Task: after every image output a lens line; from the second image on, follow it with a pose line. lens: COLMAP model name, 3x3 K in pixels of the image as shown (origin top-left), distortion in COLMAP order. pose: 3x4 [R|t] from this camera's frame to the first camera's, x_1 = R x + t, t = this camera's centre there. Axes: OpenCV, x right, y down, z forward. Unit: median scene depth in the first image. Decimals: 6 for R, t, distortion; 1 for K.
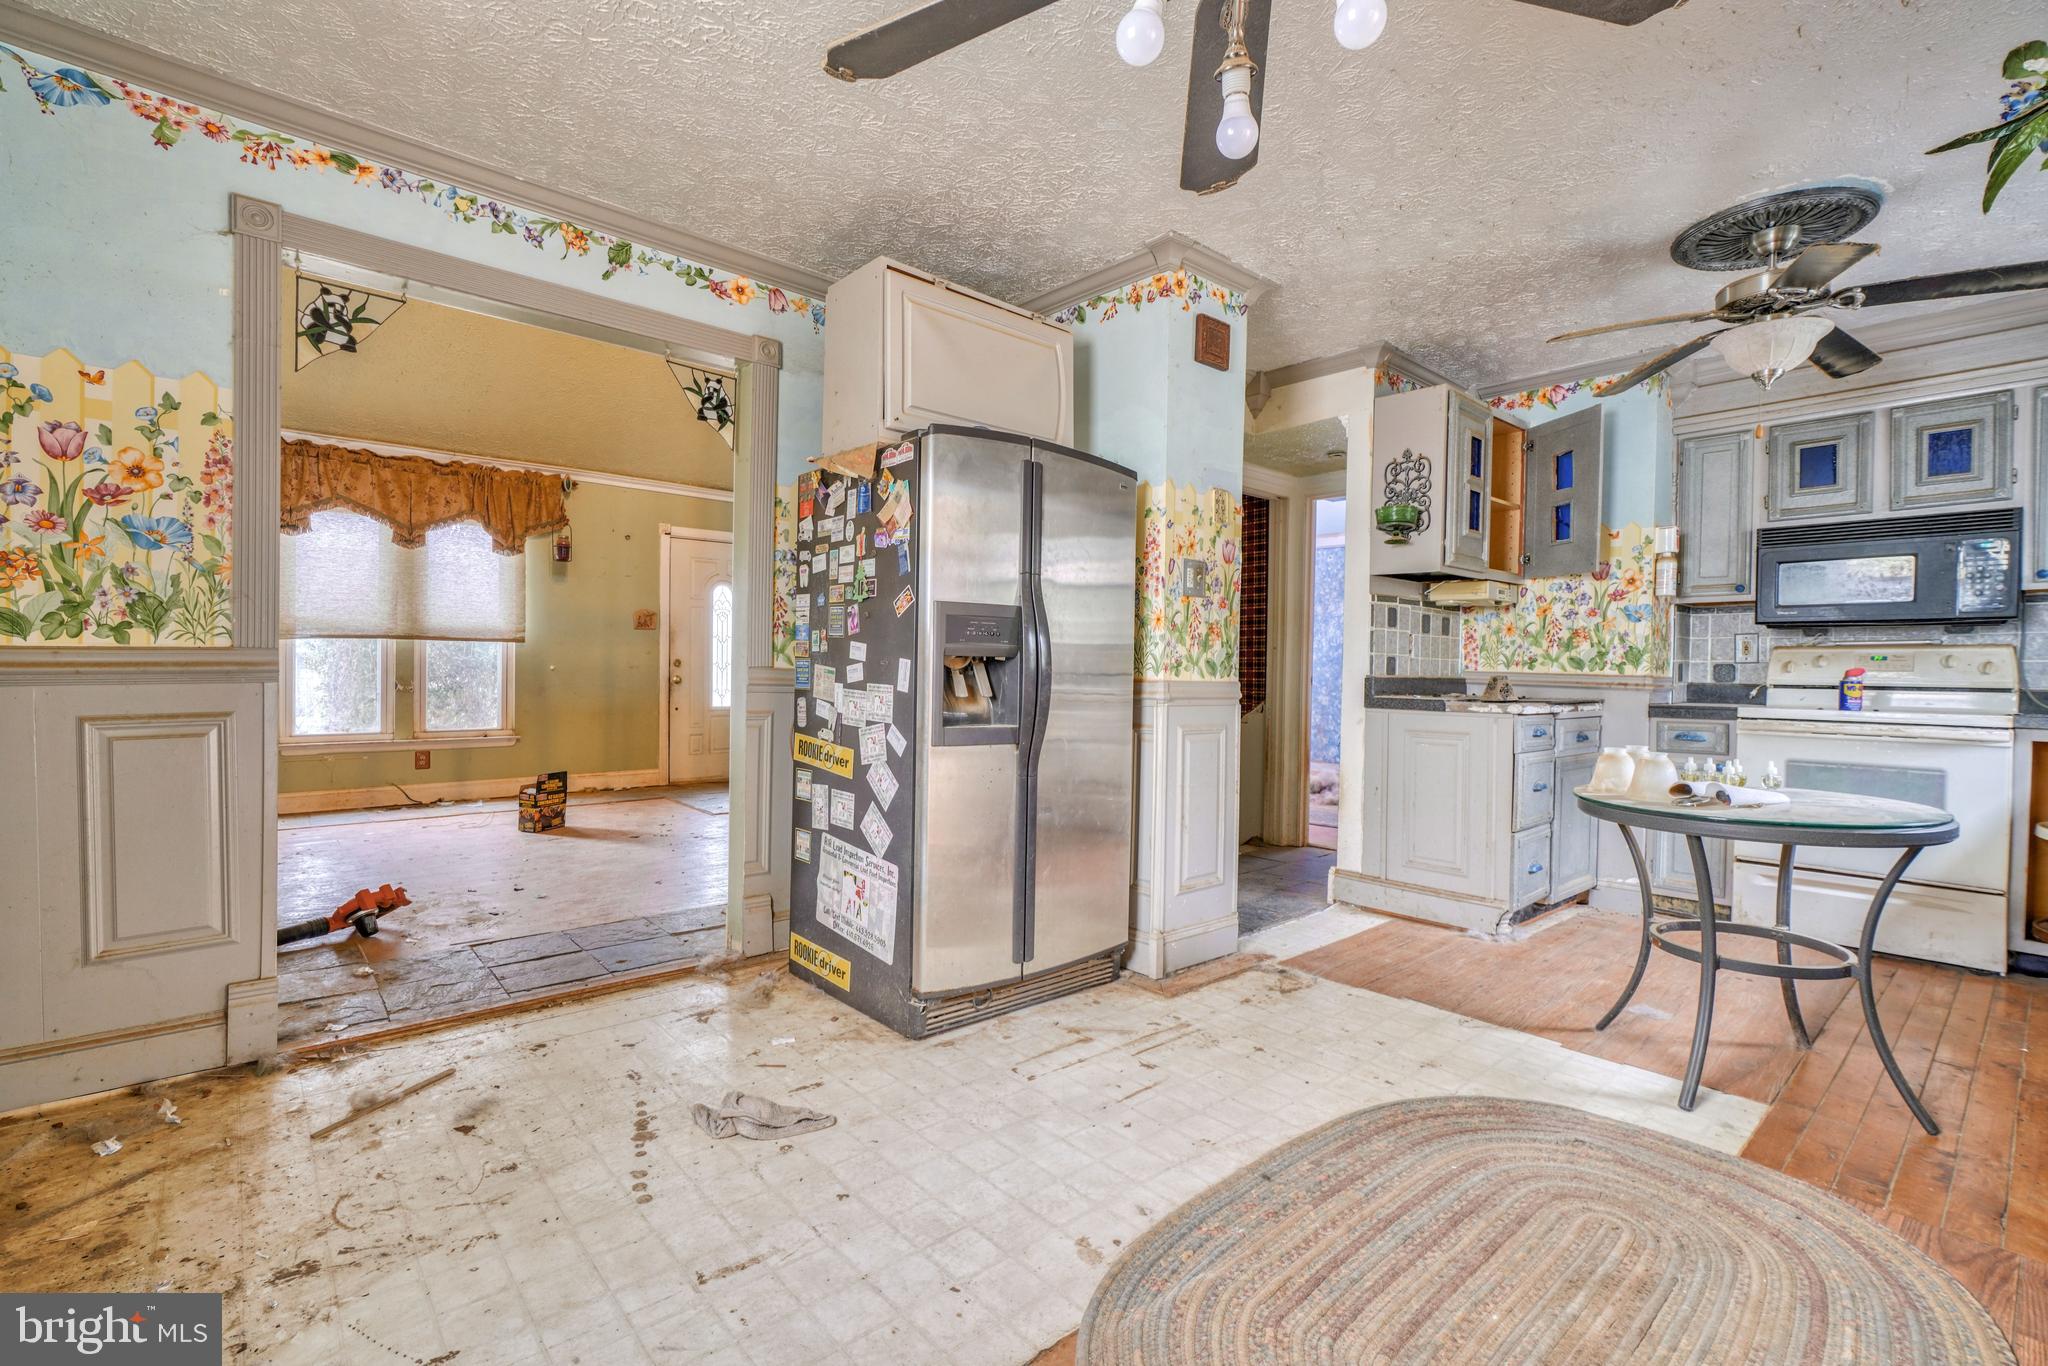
lens RADIAL K [[906.6, 0, 1018.7], [0, 906.6, 682.9], [0, 0, 1]] dist [-0.017253, 0.013124]
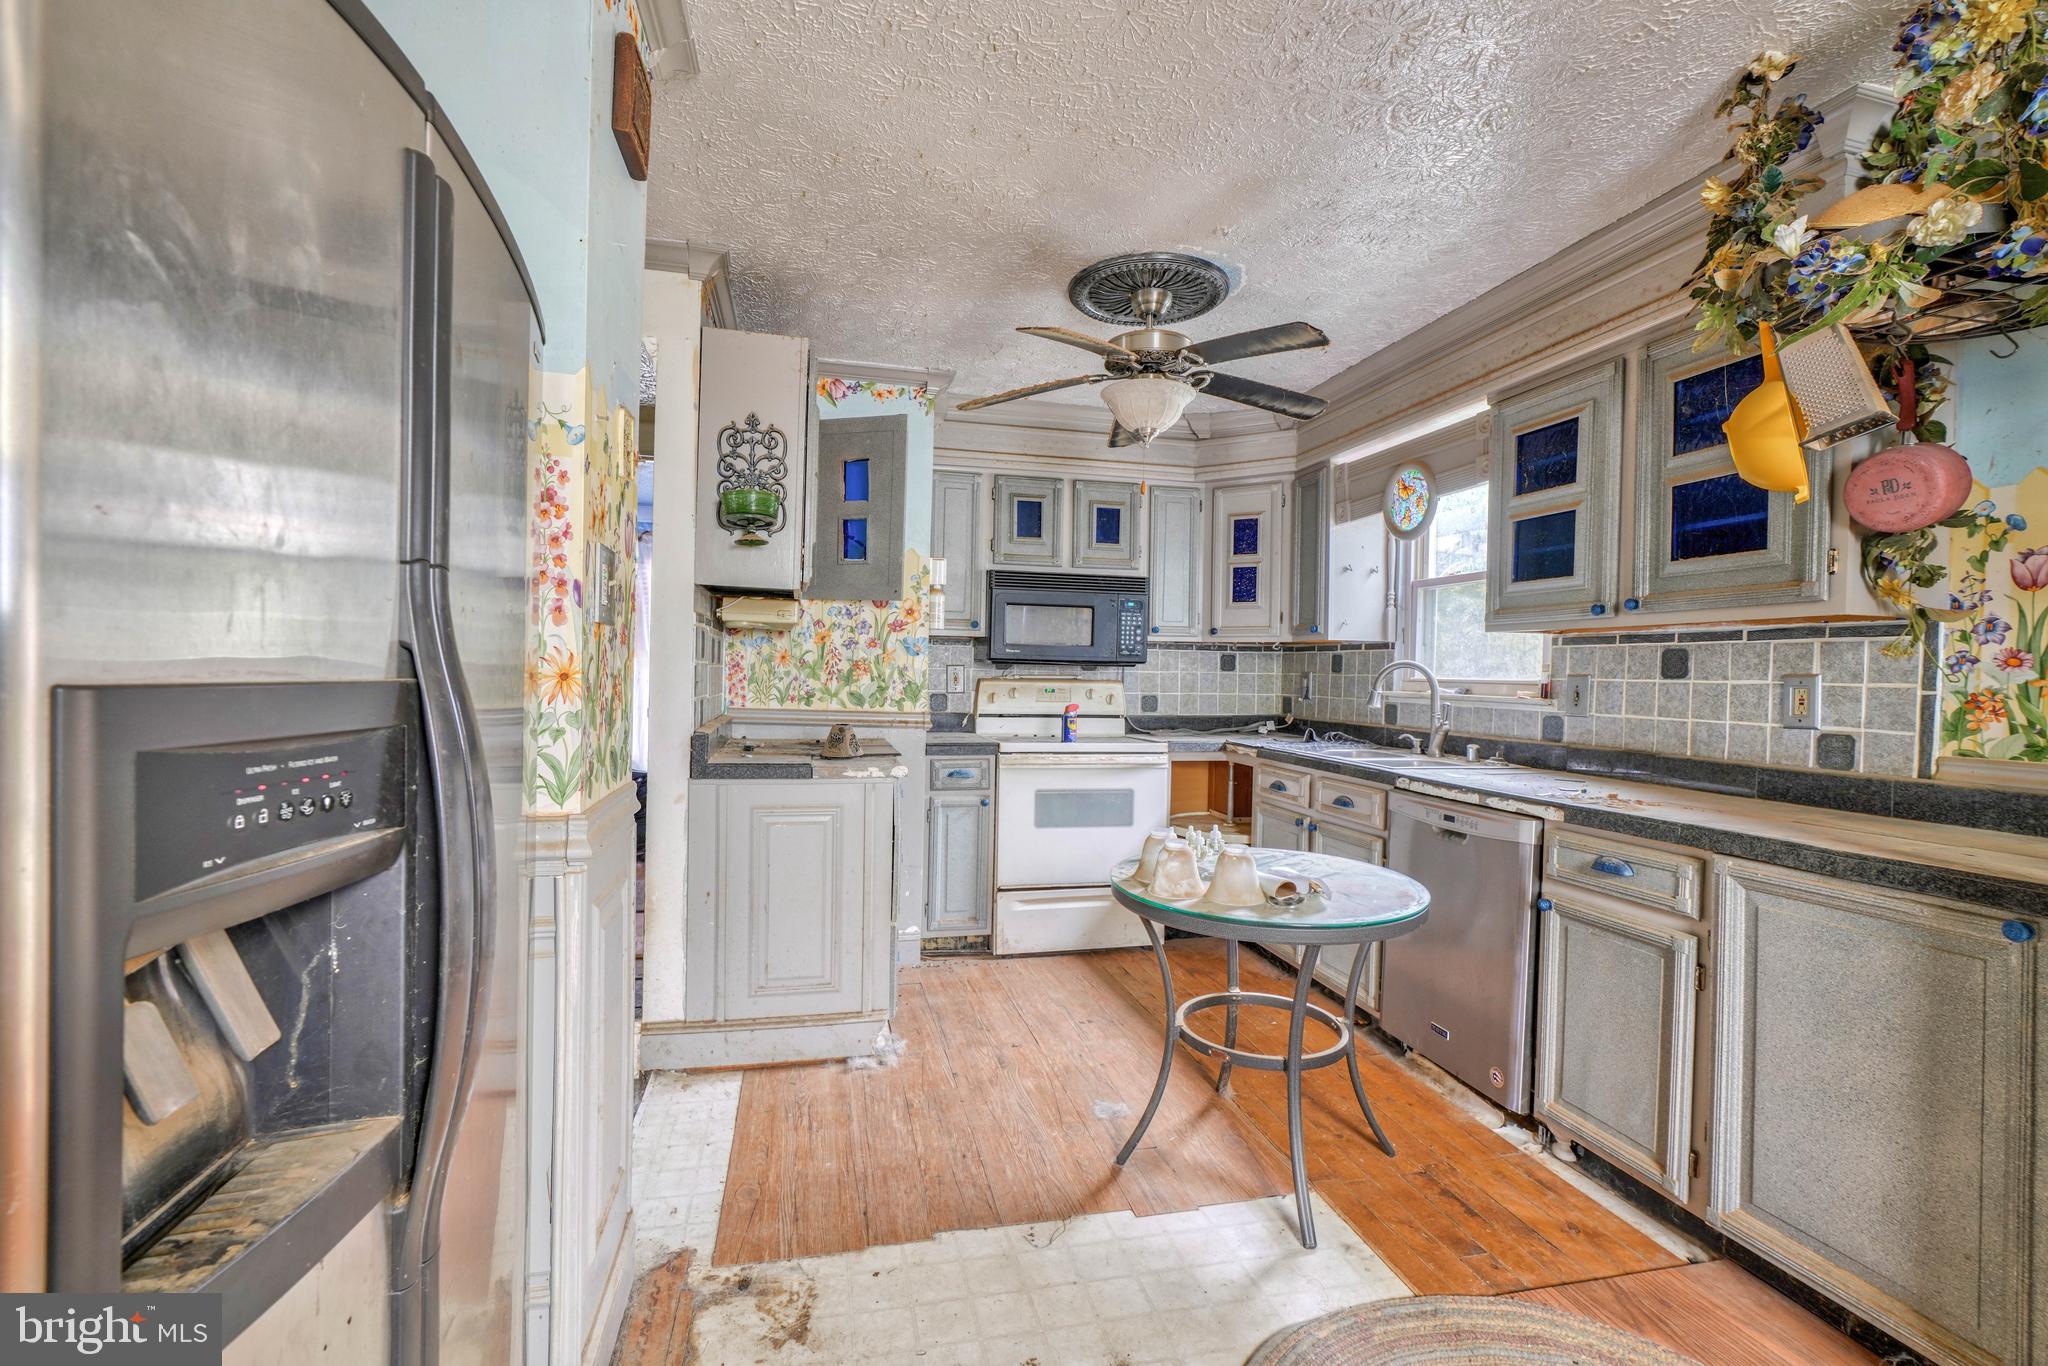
lens RADIAL K [[906.6, 0, 1018.7], [0, 906.6, 682.9], [0, 0, 1]] dist [-0.017253, 0.013124]
pose [[0.475862, -0.016797, 0.879360, -0.097358], [0.000312, 0.999821, 0.018929, -0.057785], [-0.879520, -0.008733, 0.475782, 0.460175]]
